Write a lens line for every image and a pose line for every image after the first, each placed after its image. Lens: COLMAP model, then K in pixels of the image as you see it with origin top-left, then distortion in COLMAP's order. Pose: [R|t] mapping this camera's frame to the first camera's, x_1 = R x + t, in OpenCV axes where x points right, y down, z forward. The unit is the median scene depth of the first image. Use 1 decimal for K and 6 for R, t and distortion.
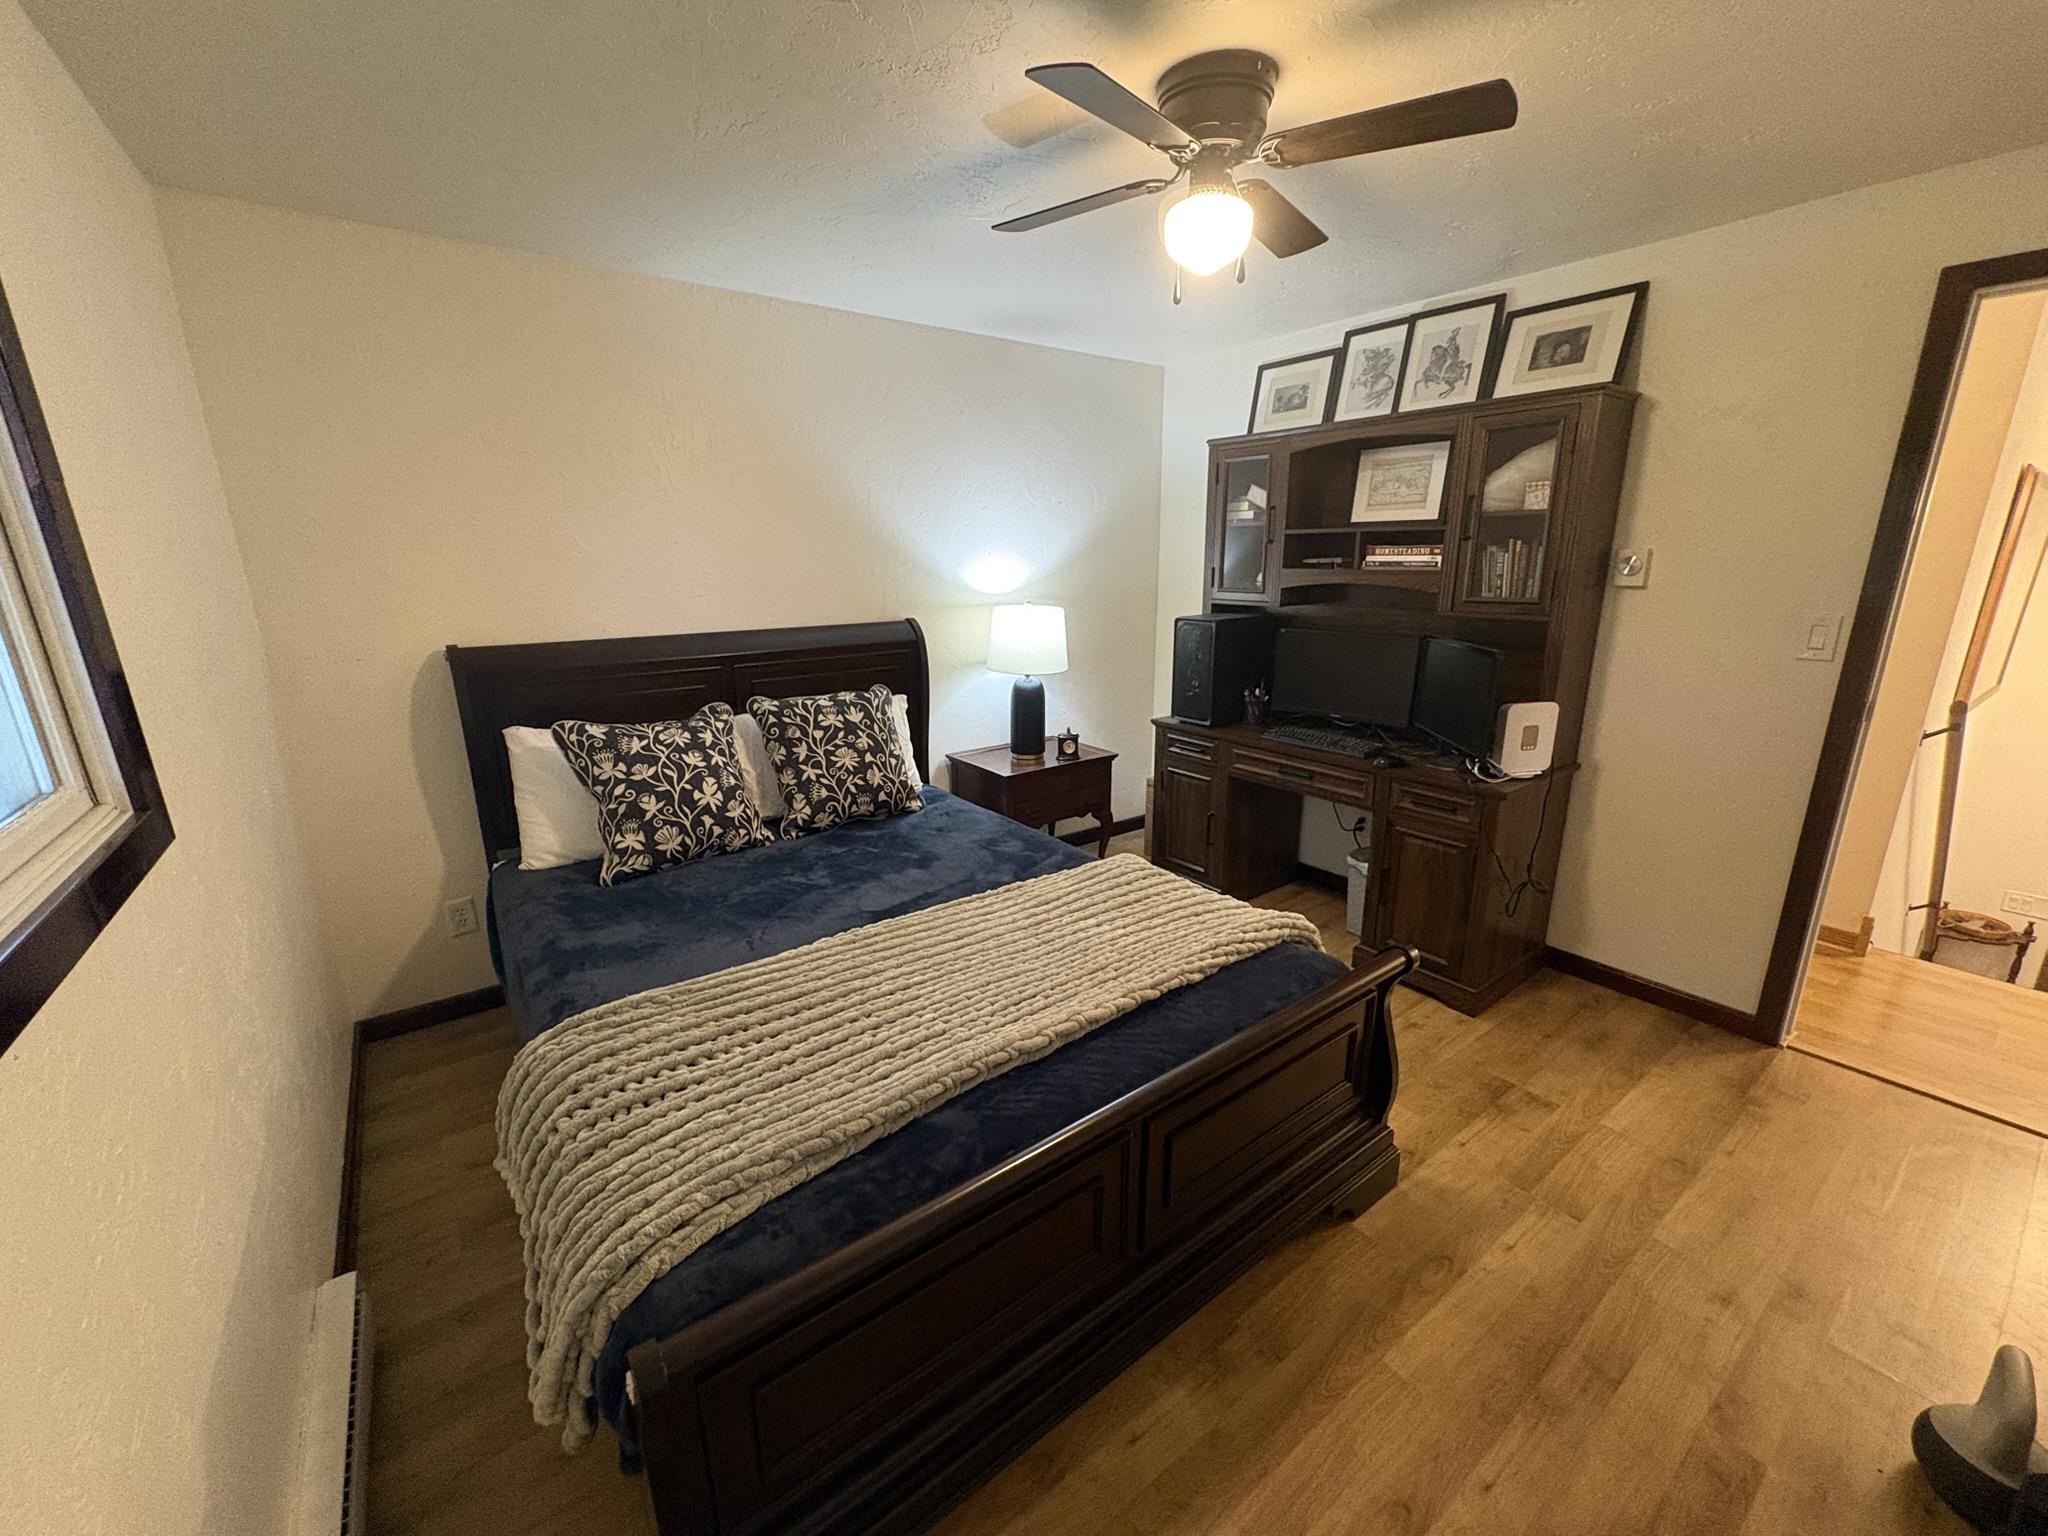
lens RADIAL K [[820.2, 0, 1023.7], [0, 820.2, 773.2], [0, 0, 1]] dist [-0.000307, 0.000235]
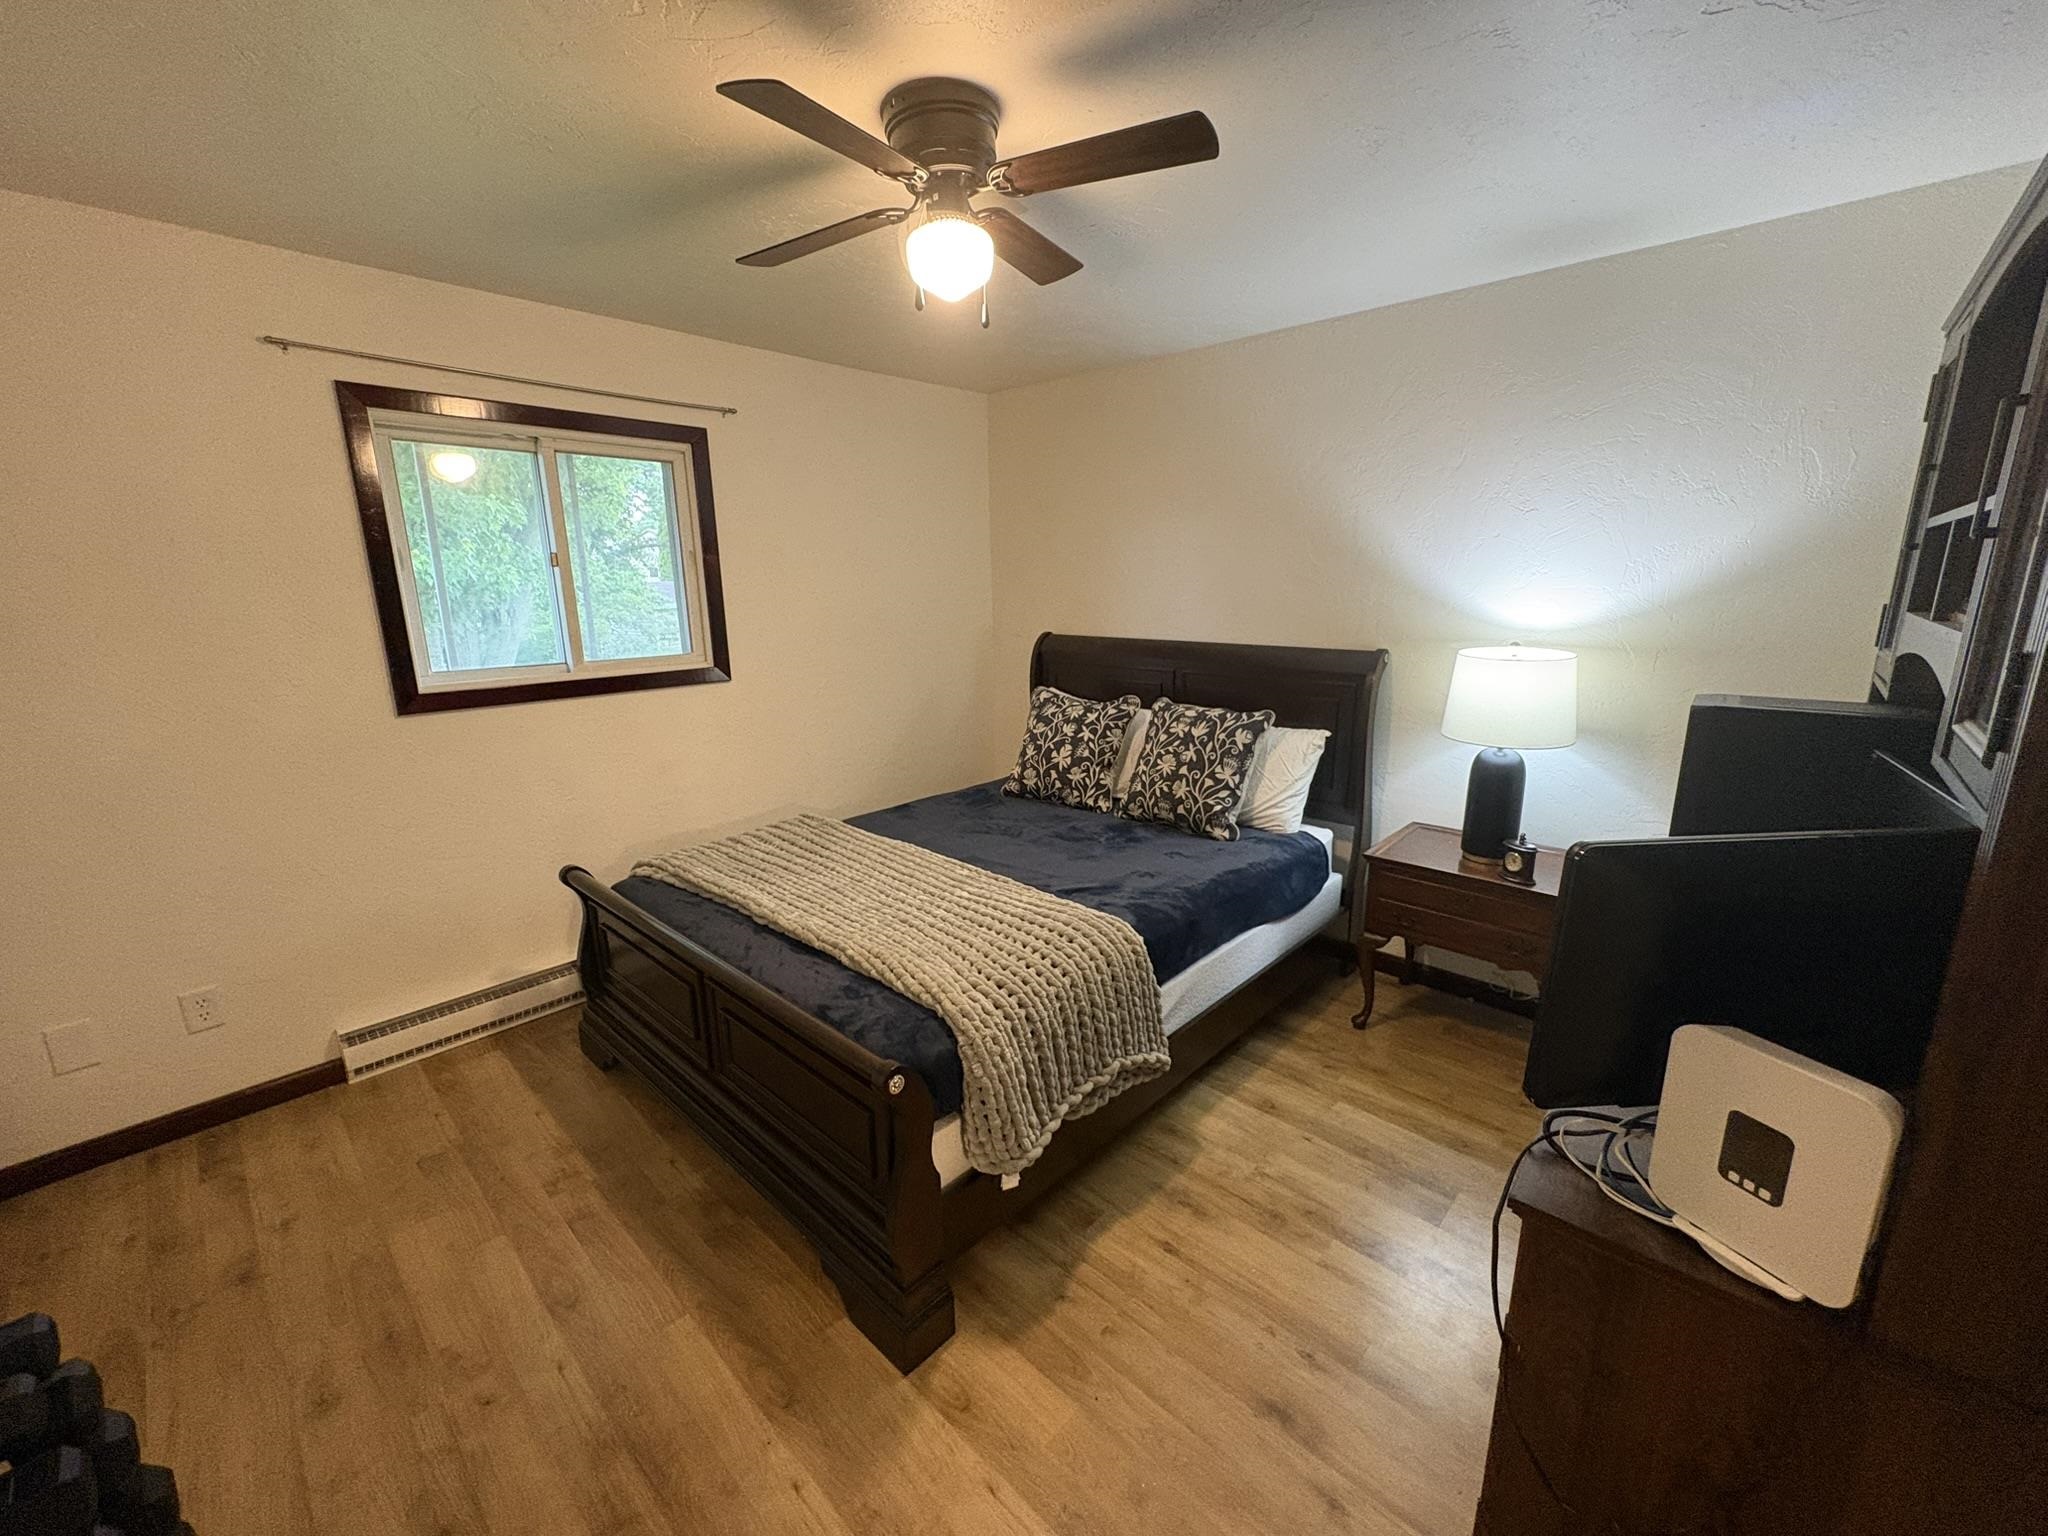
lens RADIAL K [[820.2, 0, 1020.2], [0, 820.2, 766.2], [0, 0, 1]] dist [-0.000307, 0.000235]
pose [[0.171895, 0.228207, -0.958318, 0.860261], [-0.246547, 0.951805, 0.182432, -0.180869], [0.953764, 0.204912, 0.219874, 0.634438]]
